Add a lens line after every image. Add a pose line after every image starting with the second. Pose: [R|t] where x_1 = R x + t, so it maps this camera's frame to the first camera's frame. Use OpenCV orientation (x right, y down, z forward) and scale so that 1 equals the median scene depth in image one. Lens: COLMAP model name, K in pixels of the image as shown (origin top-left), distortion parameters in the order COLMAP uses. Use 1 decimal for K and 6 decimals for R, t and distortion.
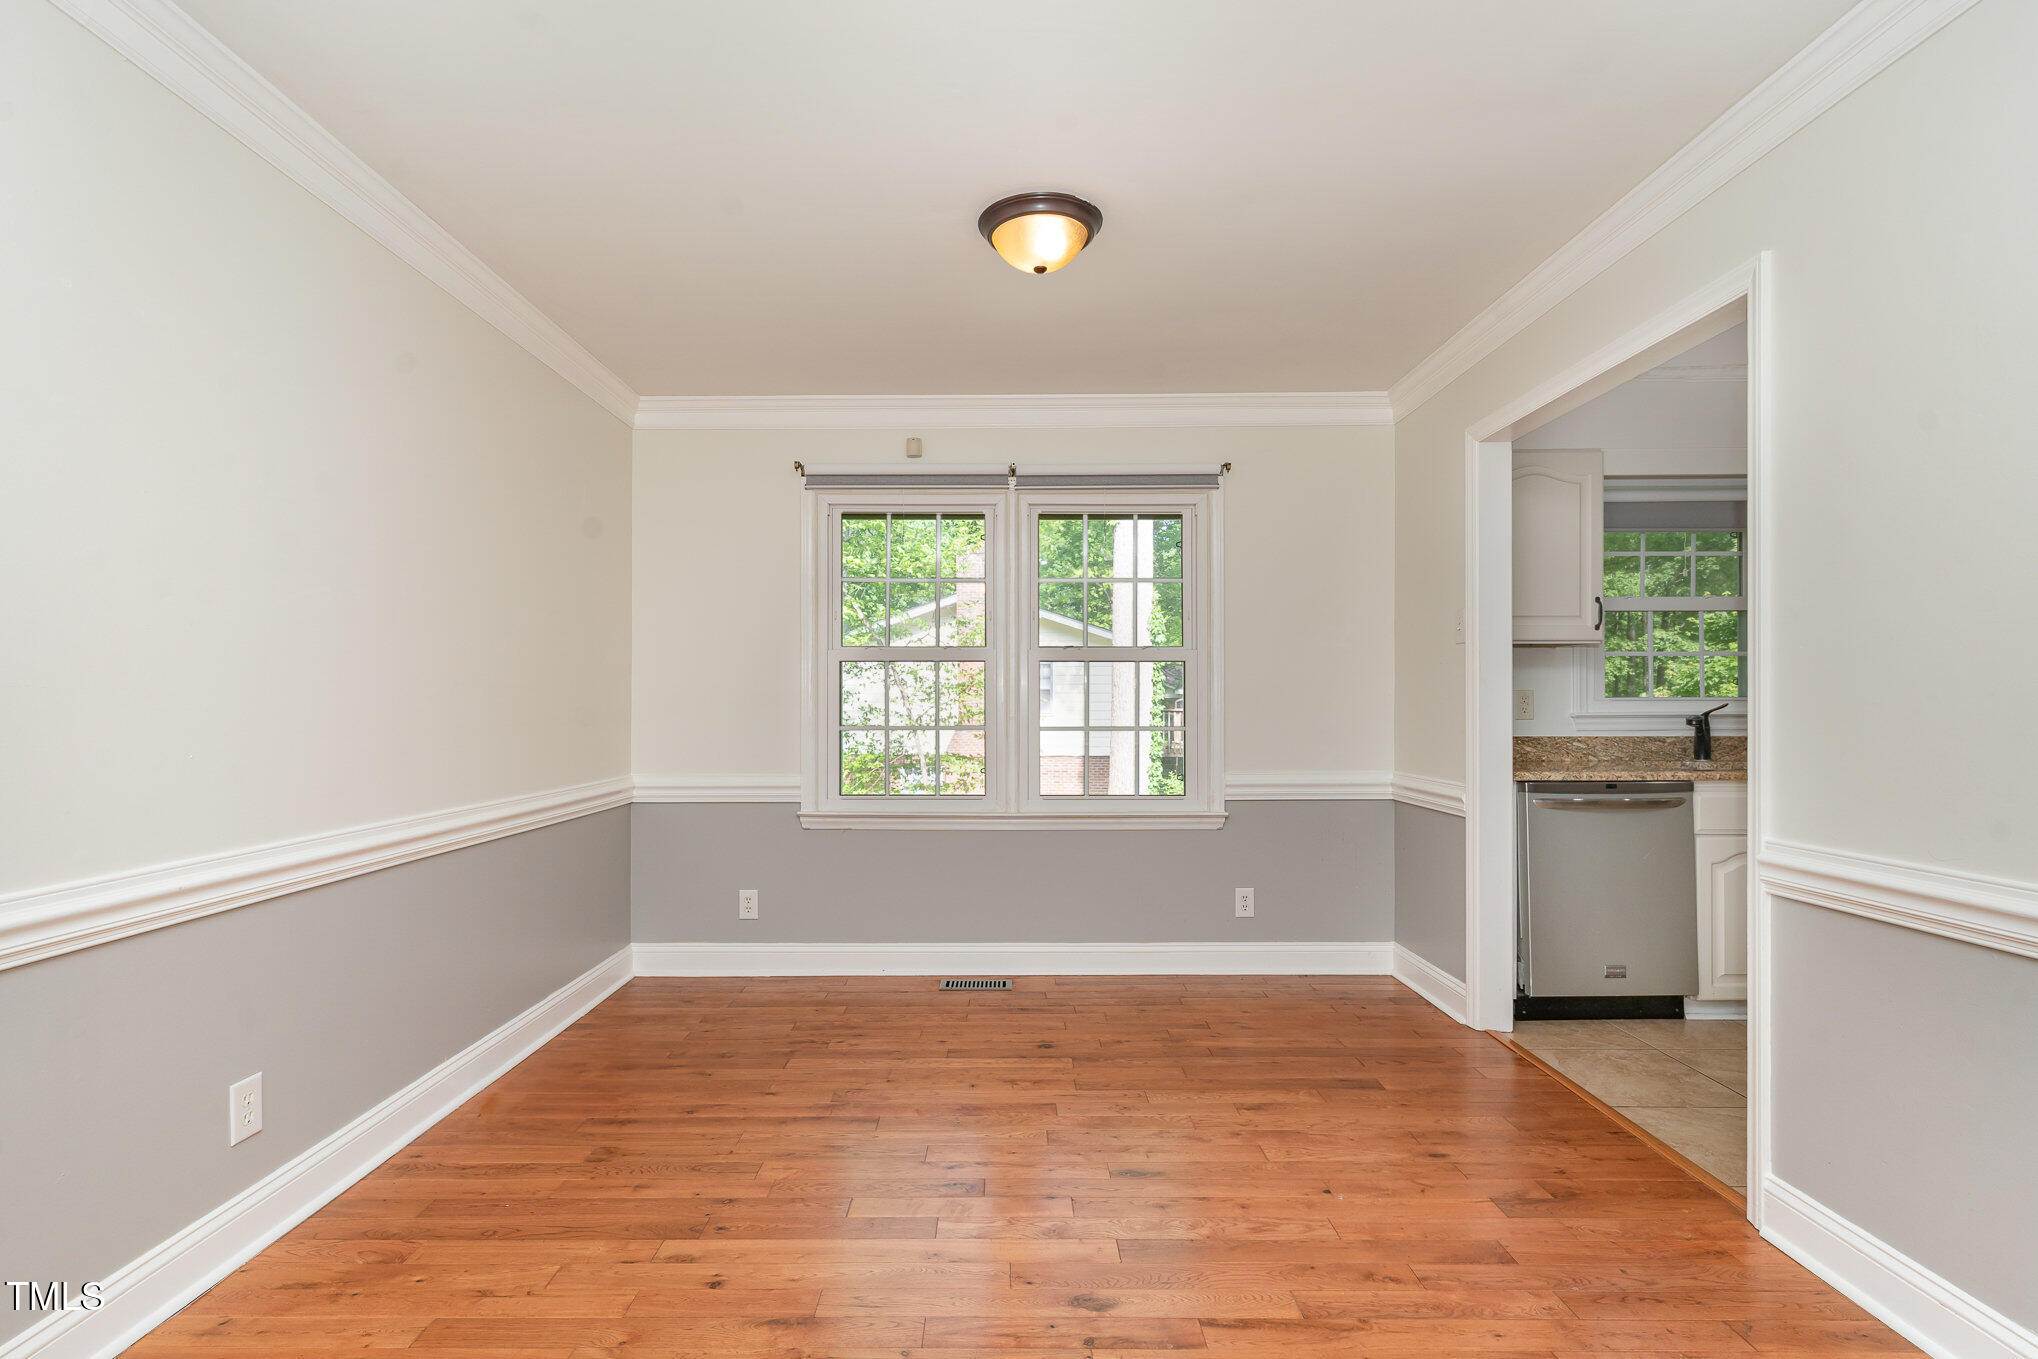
lens RADIAL K [[1014.5, 0, 1011.1], [0, 1014.5, 679.4], [0, 0, 1]] dist [0.019153, 0.000170]
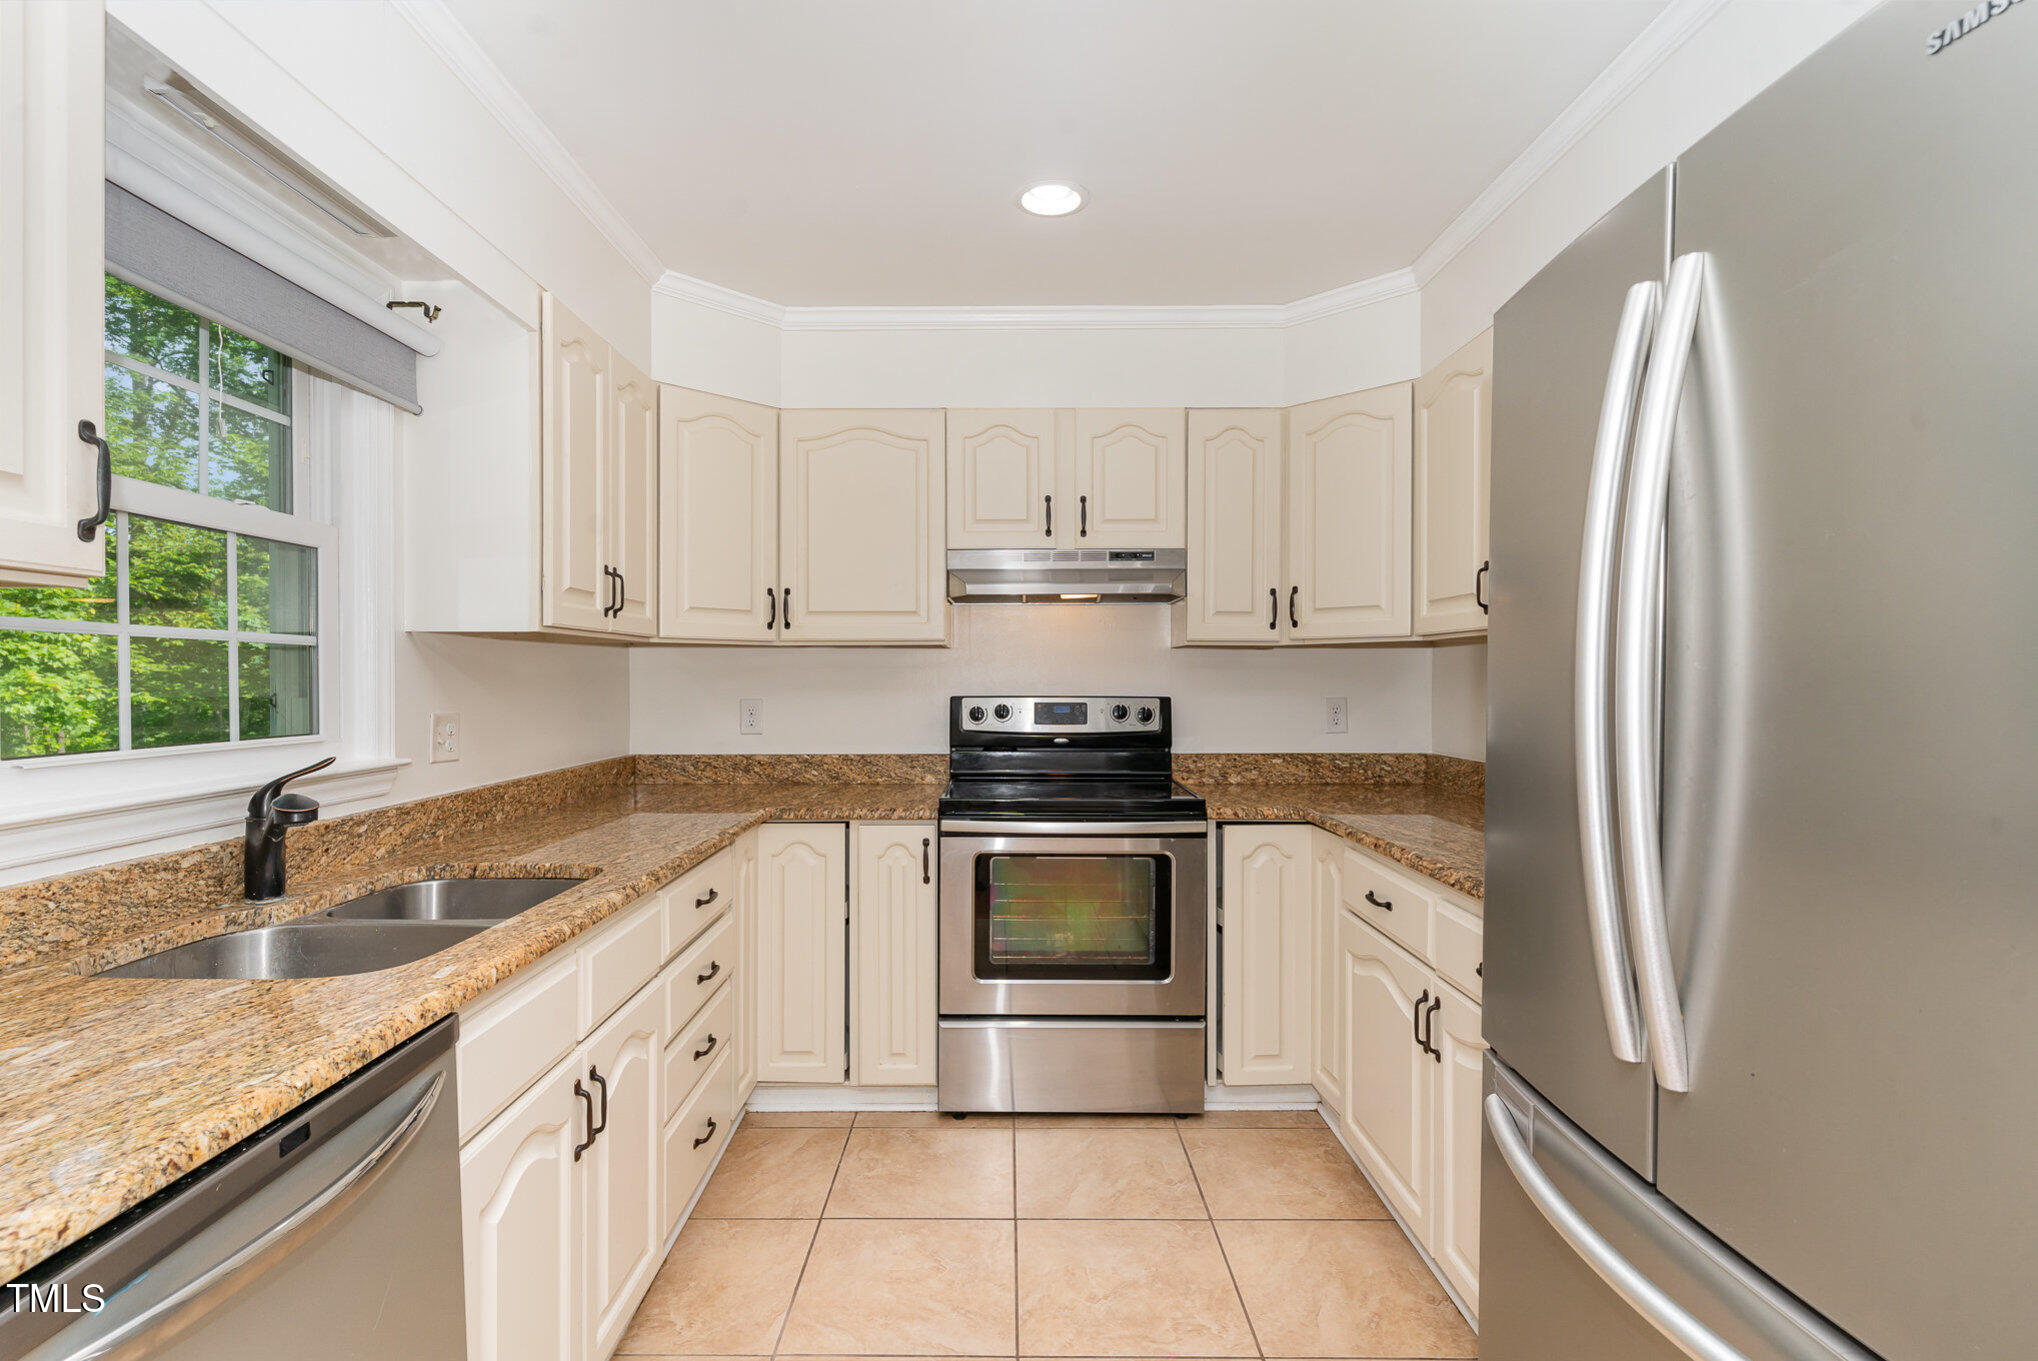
lens RADIAL K [[1014.5, 0, 1022.1], [0, 1014.5, 682.8], [0, 0, 1]] dist [0.019153, 0.000170]
pose [[0.008821, -0.007274, 0.999935, 0.272298], [-0.021984, 0.999730, 0.007466, -0.016053], [-0.999719, -0.022048, 0.008659, 0.699494]]
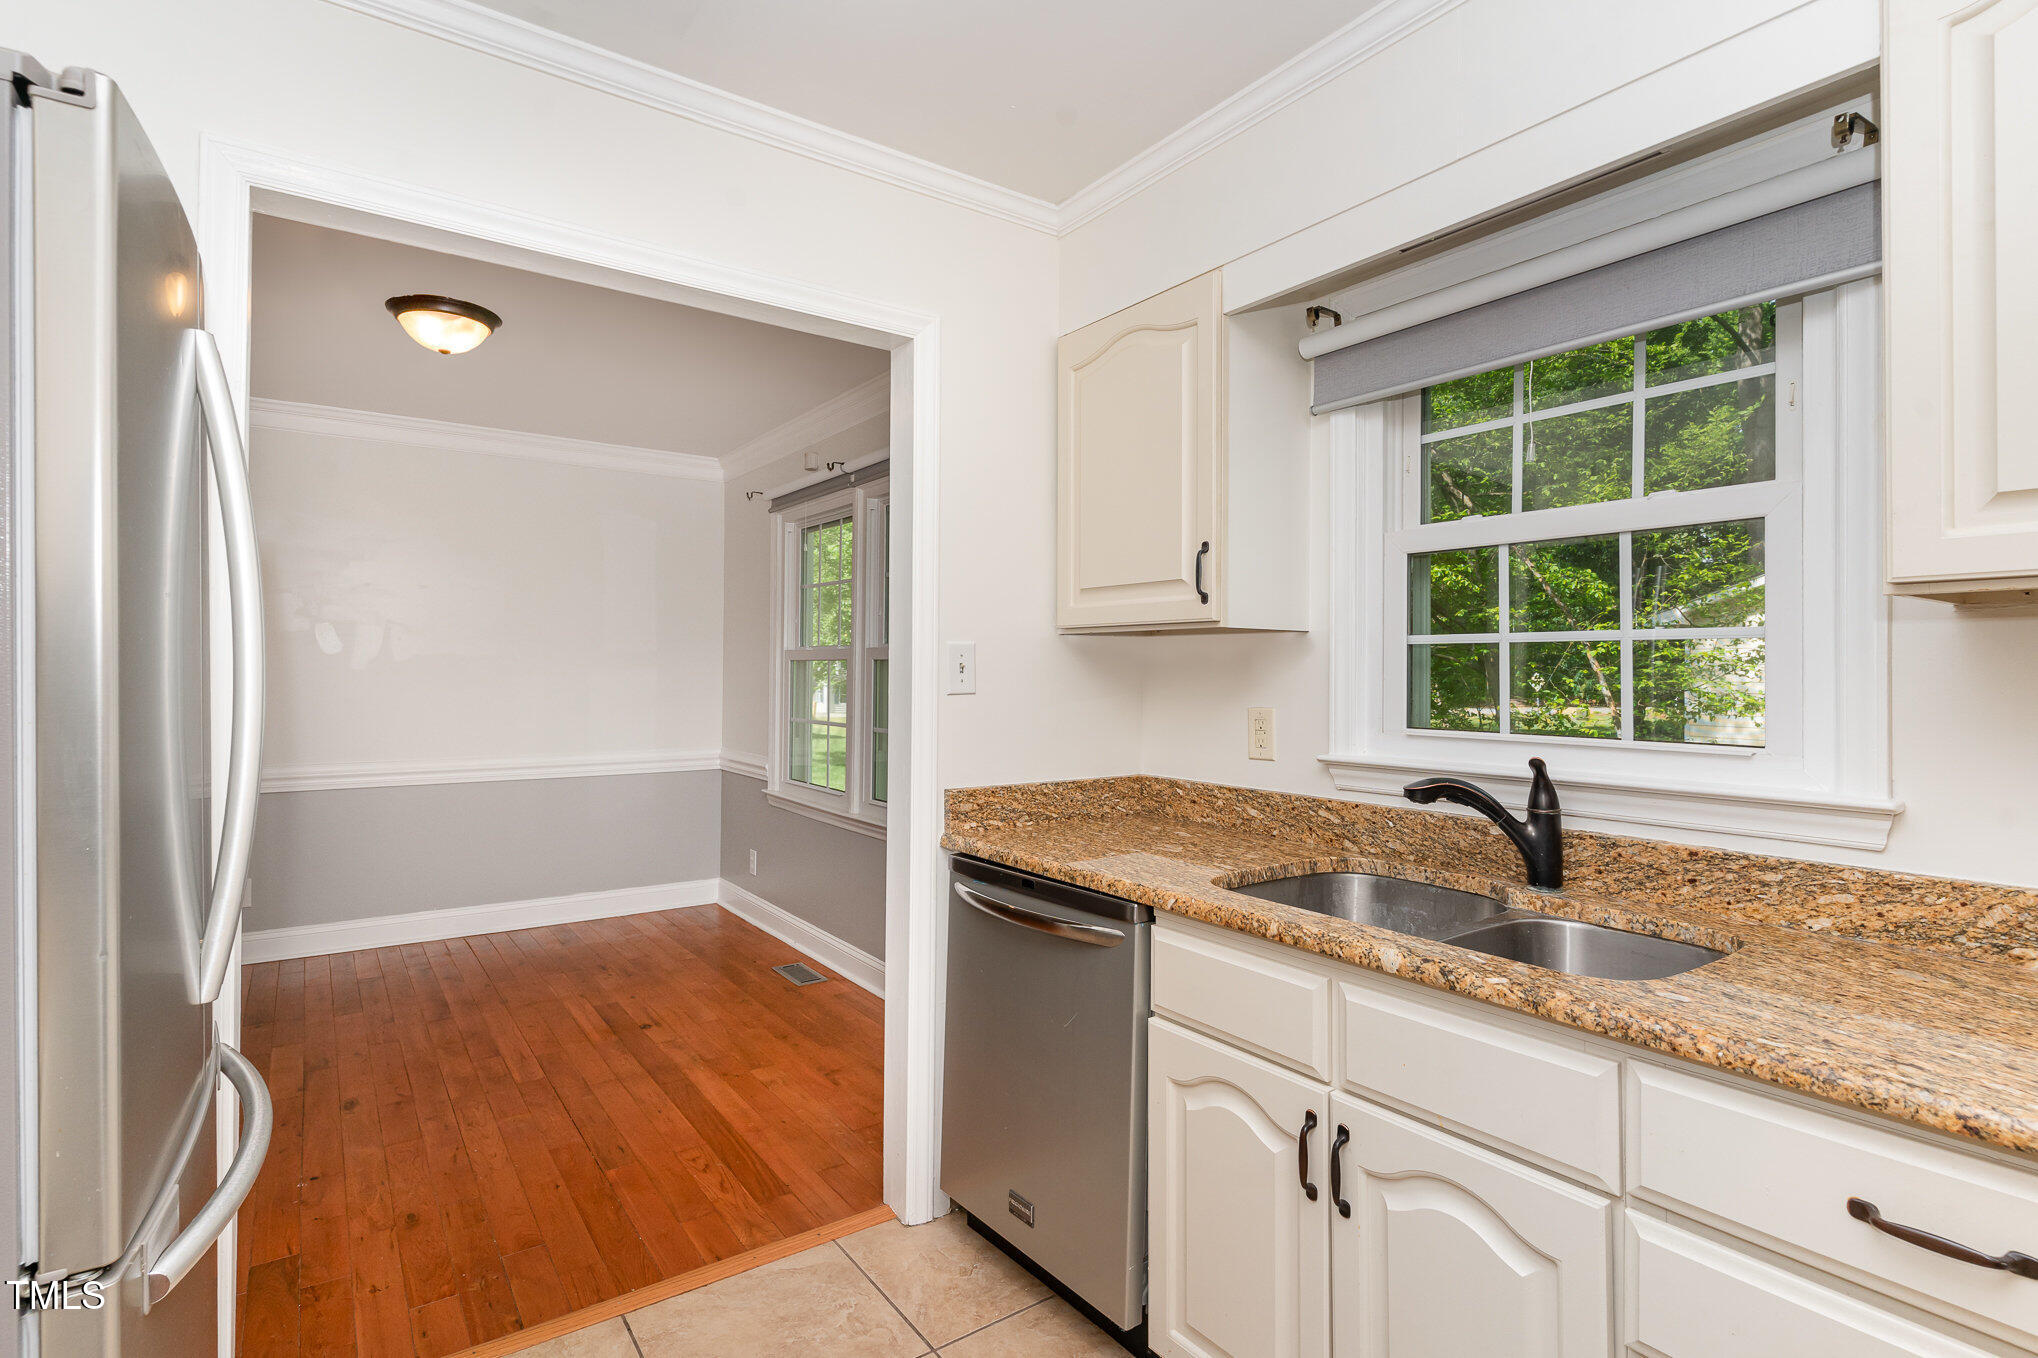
lens RADIAL K [[1014.5, 0, 998.2], [0, 1014.5, 674.8], [0, 0, 1]] dist [0.019153, 0.000170]
pose [[0.552499, 0.009589, -0.833458, 0.901192], [0.007372, 0.999839, 0.016390, -0.016995], [0.833481, -0.015199, 0.552339, 0.582855]]
